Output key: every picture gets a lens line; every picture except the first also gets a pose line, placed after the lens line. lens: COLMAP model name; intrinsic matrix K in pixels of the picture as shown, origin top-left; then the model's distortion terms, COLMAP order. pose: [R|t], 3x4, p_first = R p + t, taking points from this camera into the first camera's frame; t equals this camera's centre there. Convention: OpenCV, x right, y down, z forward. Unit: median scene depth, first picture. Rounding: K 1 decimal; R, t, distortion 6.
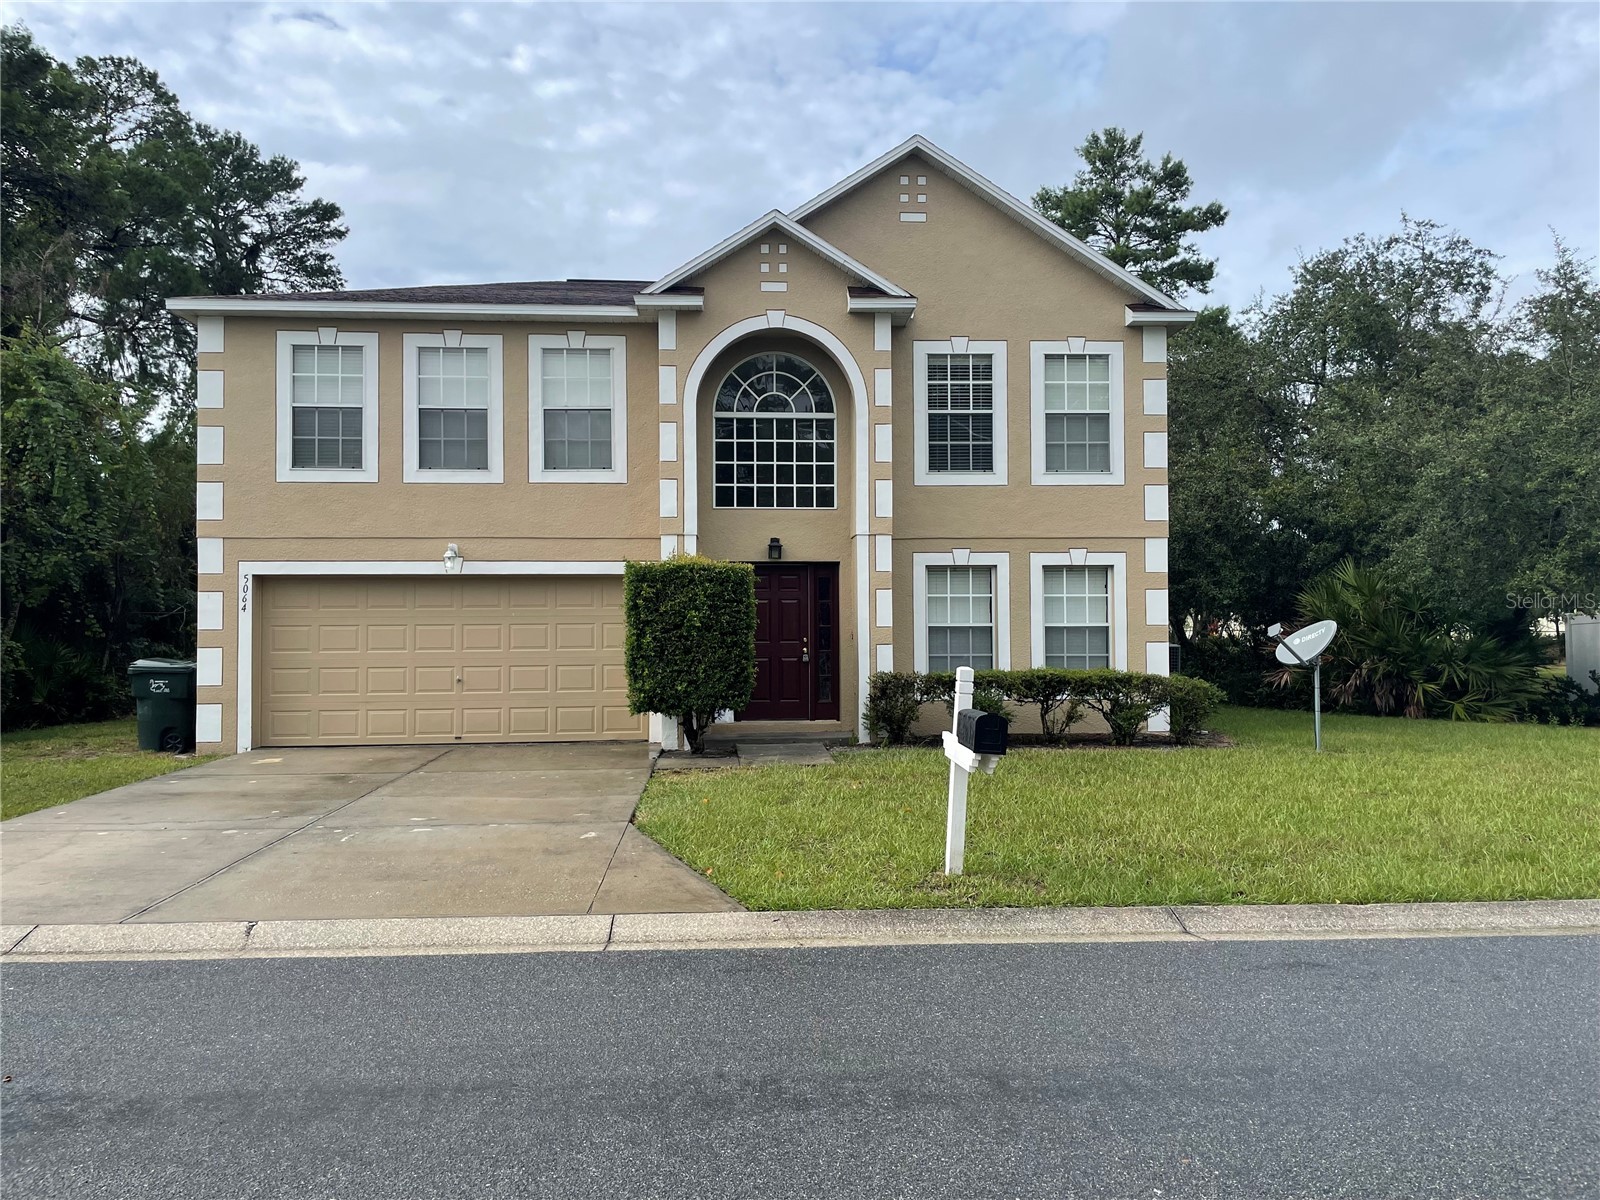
lens RADIAL K [[1204.3, 0, 800.0], [0, 1204.3, 600.0], [0, 0, 1]] dist [0.052066, -0.002294]
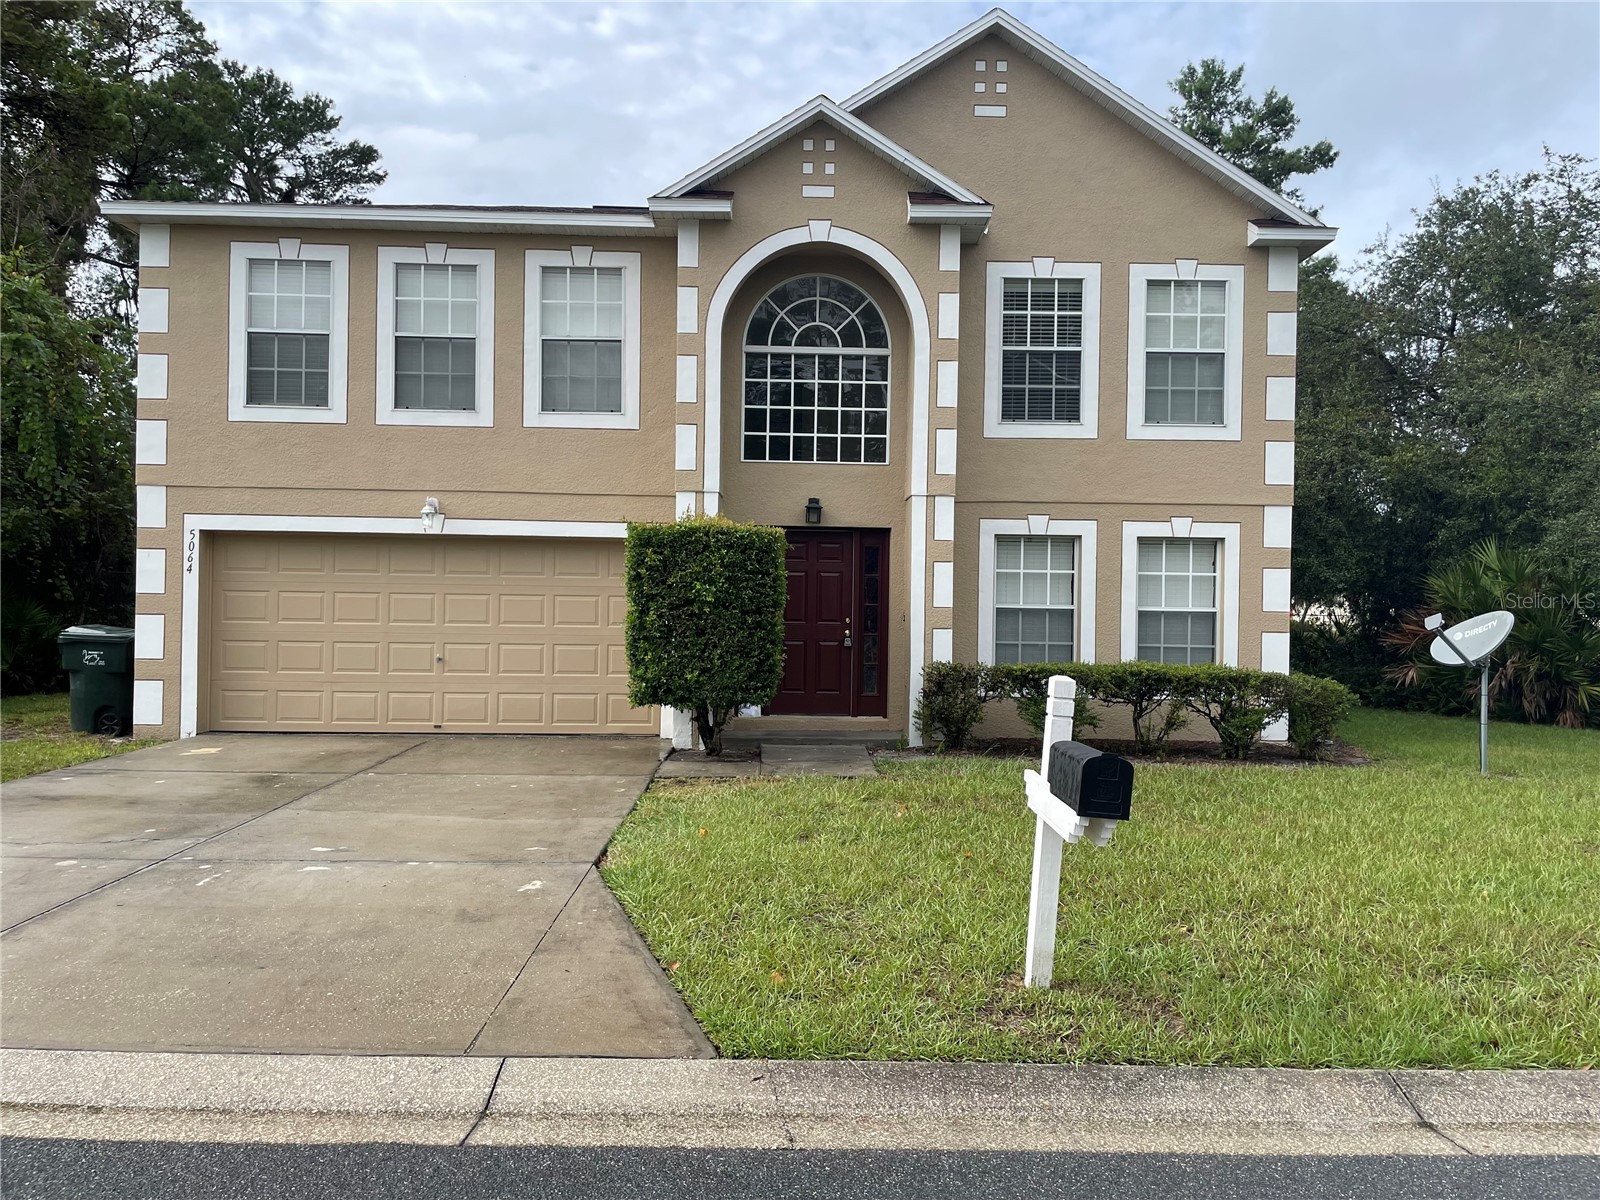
lens RADIAL K [[1204.3, 0, 800.0], [0, 1204.3, 600.0], [0, 0, 1]] dist [0.052066, -0.002294]
pose [[0.998564, 0.021264, -0.049177, 0.012278], [-0.020184, 0.999547, 0.022346, 0.000722], [0.049630, -0.021321, 0.998540, 0.165256]]
